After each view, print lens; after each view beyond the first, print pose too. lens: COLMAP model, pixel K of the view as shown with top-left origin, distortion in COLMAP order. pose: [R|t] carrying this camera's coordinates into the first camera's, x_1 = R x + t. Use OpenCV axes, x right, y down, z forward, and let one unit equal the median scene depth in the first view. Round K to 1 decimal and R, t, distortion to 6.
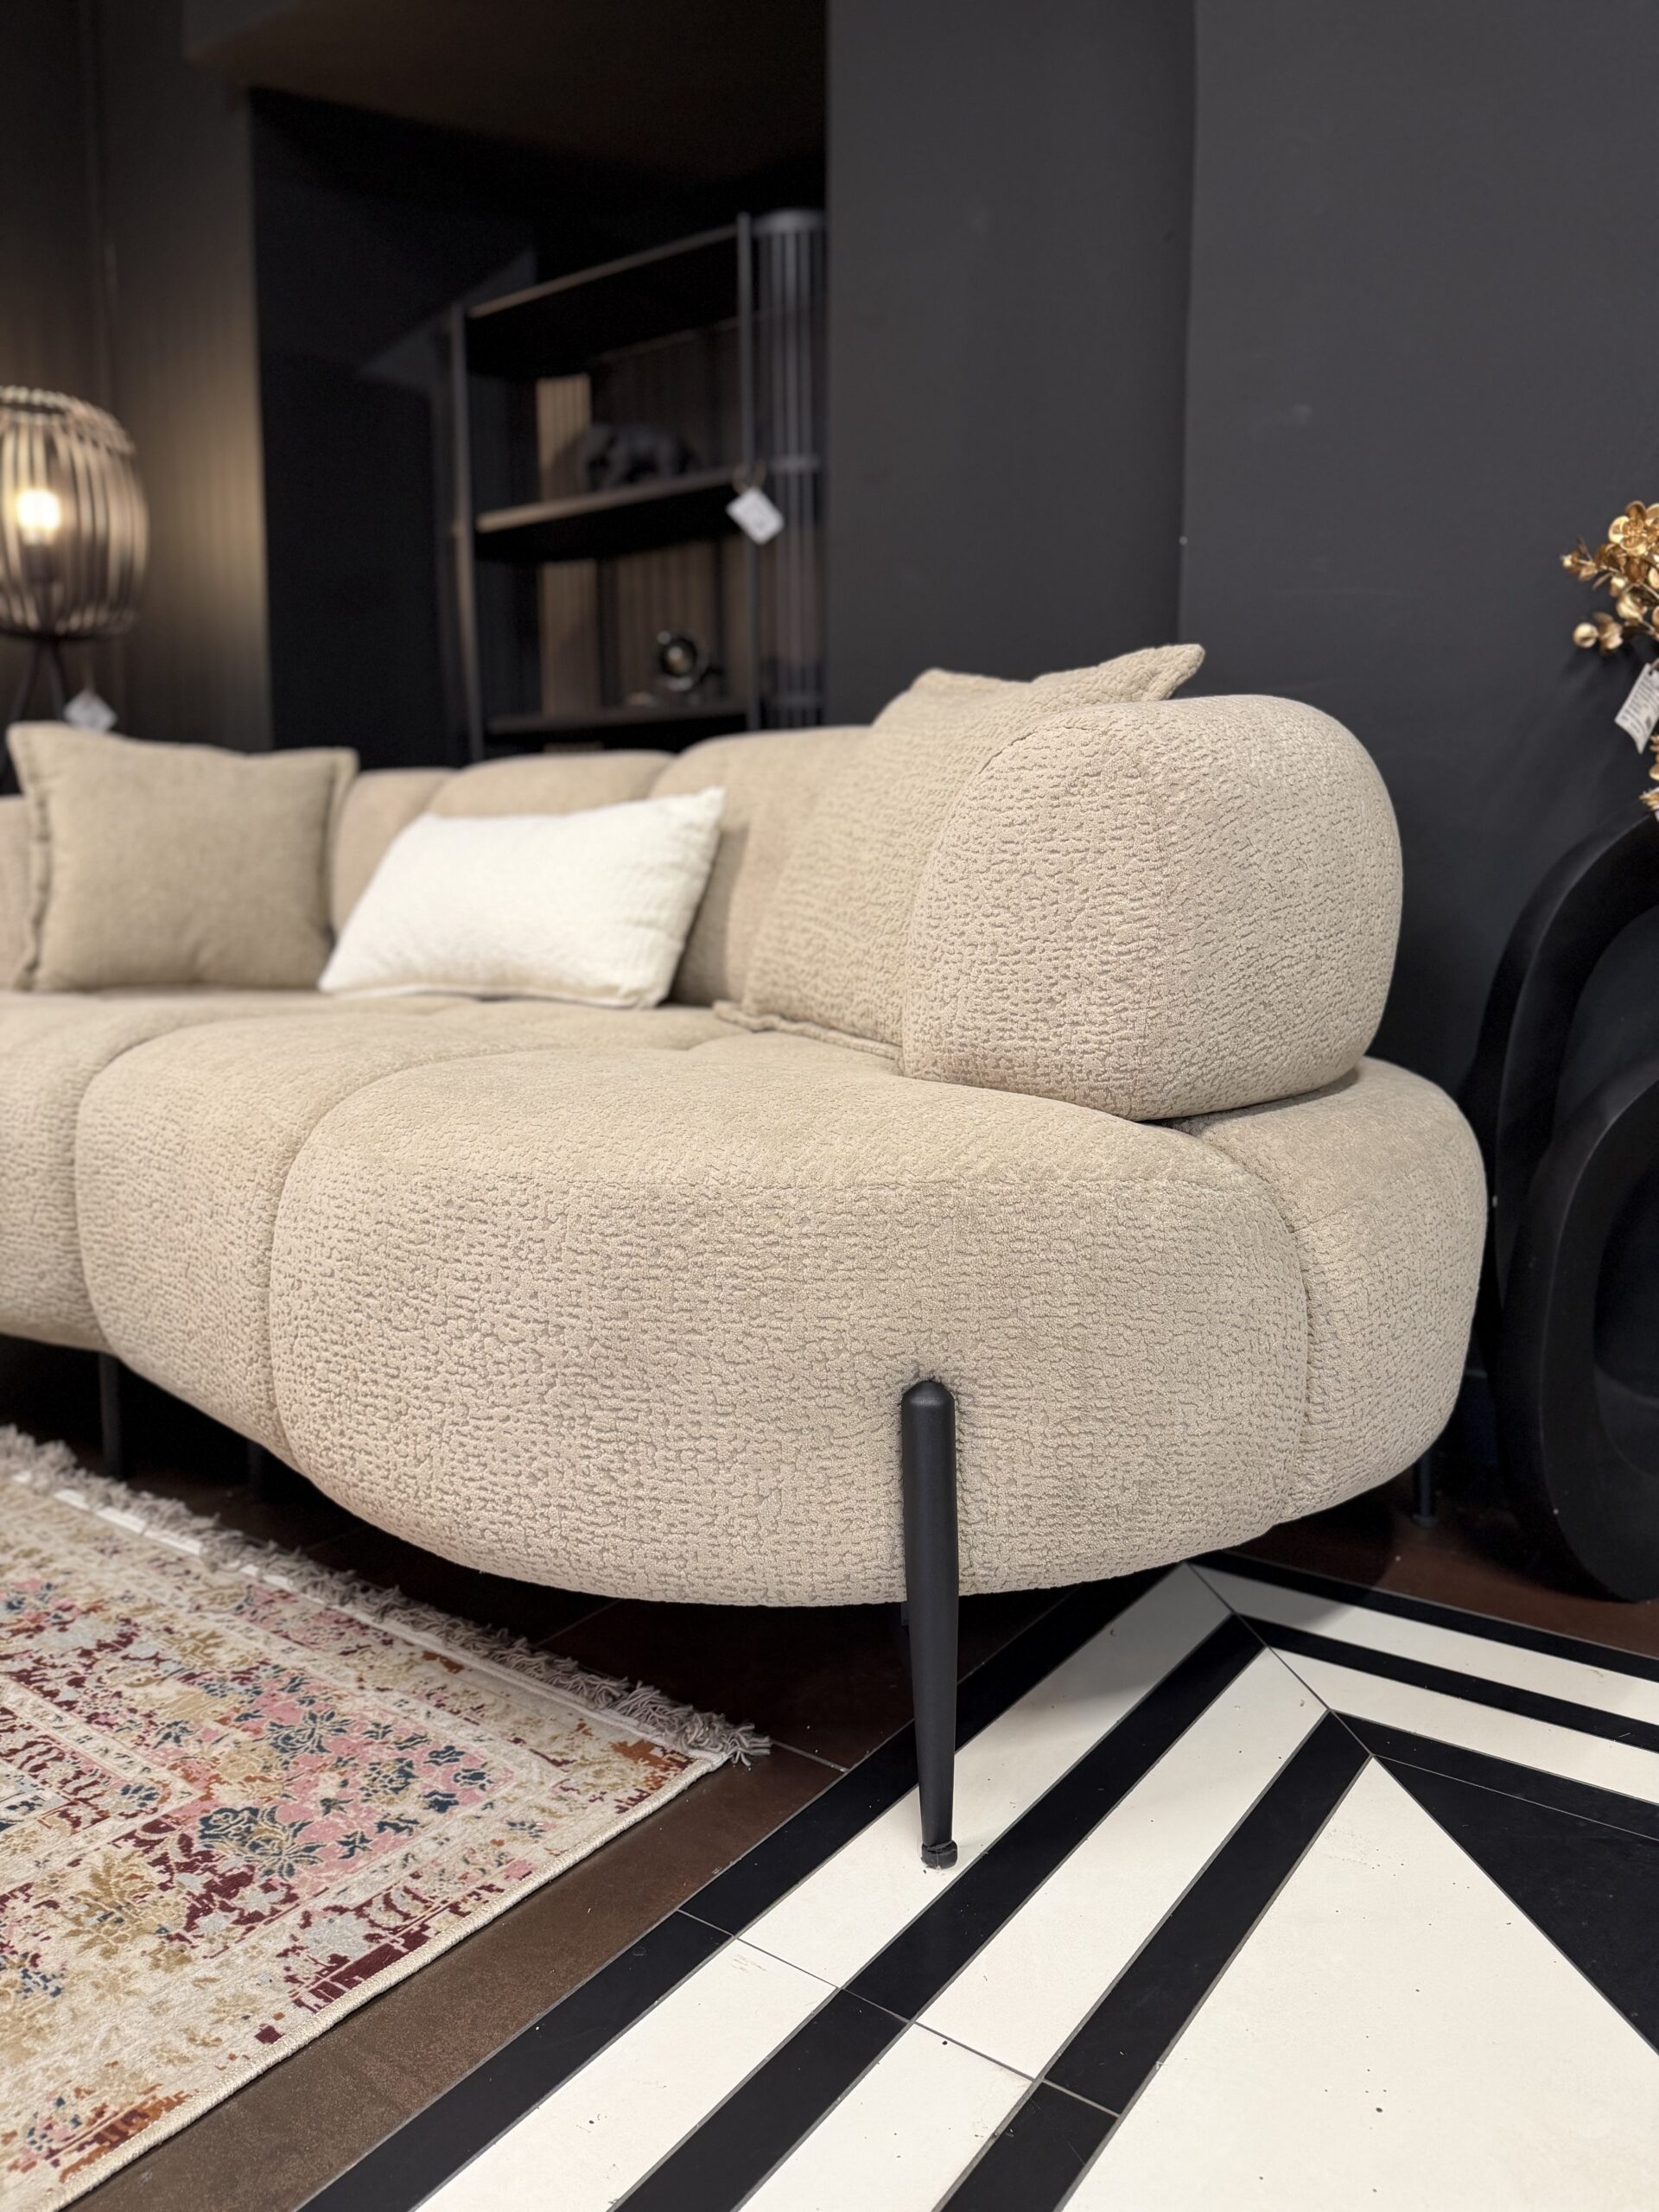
lens RADIAL K [[1570.3, 0, 839.3], [0, 1570.3, 1091.4], [0, 0, 1]] dist [-0.014093, -0.006012]
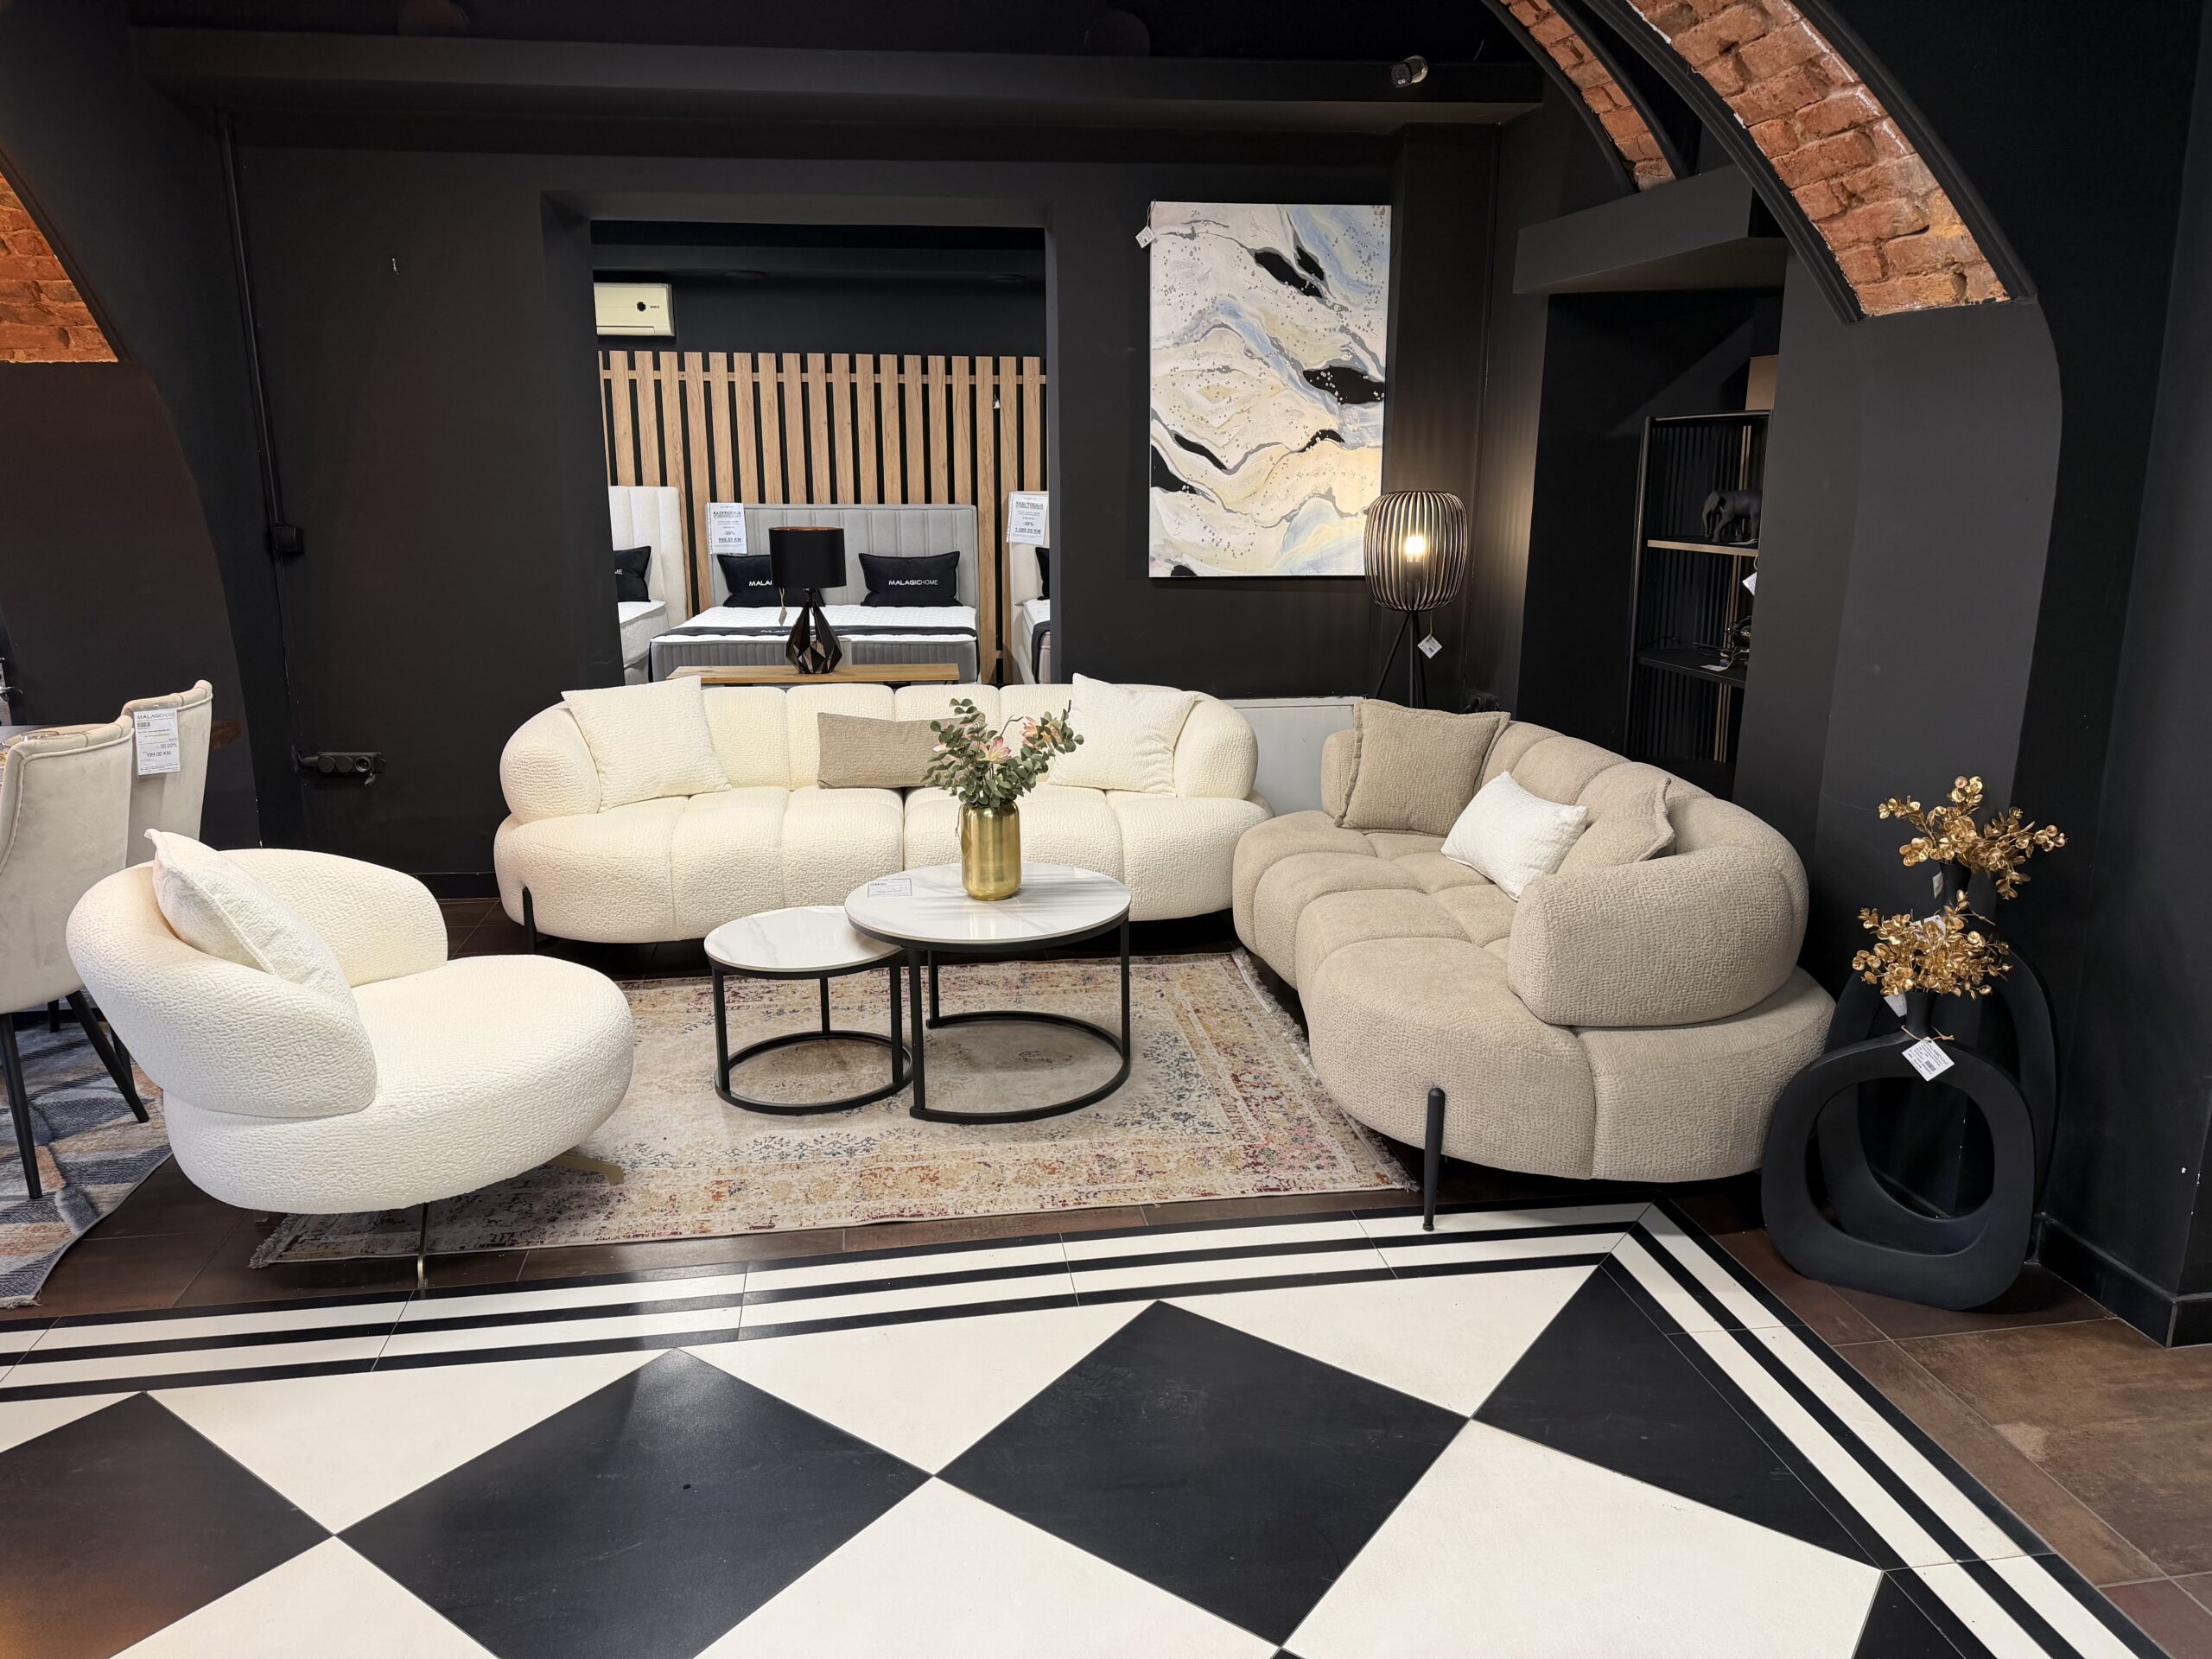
lens RADIAL K [[1547.0, 0, 1103.5], [0, 1547.0, 823.8], [0, 0, 1]] dist [0.169428, -0.194515]
pose [[0.683534, 0.157436, -0.712737, 1.570474], [-0.076632, 0.986544, 0.144425, -0.669312], [0.725885, -0.044101, 0.686401, -1.491809]]
